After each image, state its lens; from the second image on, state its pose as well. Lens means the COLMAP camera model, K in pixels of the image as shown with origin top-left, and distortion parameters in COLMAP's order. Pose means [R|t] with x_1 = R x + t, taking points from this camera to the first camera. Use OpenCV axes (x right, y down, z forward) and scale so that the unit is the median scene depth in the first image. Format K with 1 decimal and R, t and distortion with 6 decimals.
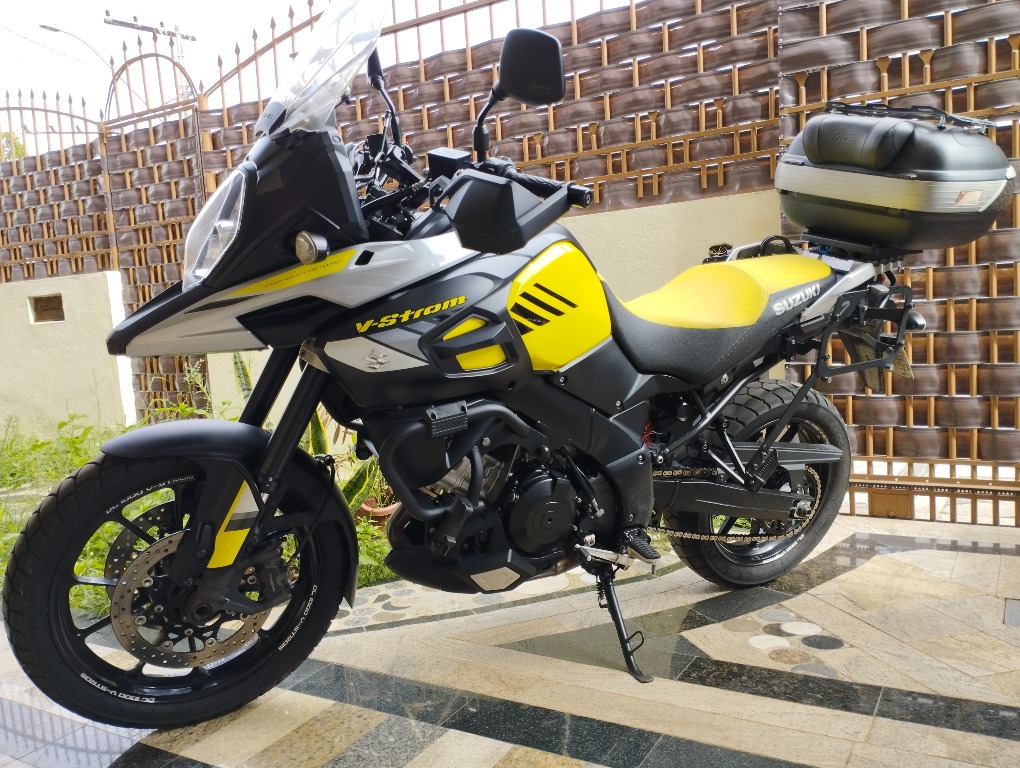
lens RADIAL K [[845.5, 0, 505.6], [0, 845.5, 387.2], [0, 0, 1]] dist [0.084611, -0.106643]
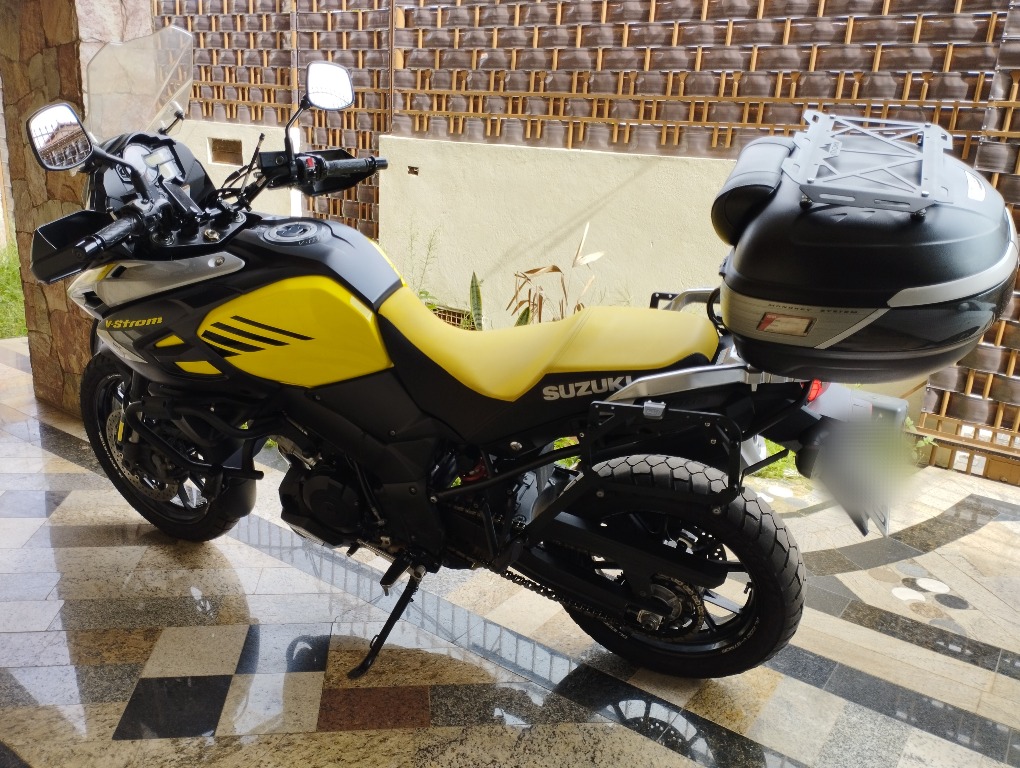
lens RADIAL K [[845.5, 0, 506.1], [0, 845.5, 385.6], [0, 0, 1]] dist [0.084611, -0.106643]
pose [[0.988982, 0.140270, -0.047320, -0.170334], [-0.128426, 0.971946, 0.197050, -0.114141], [0.073632, -0.188802, 0.979251, -0.150273]]
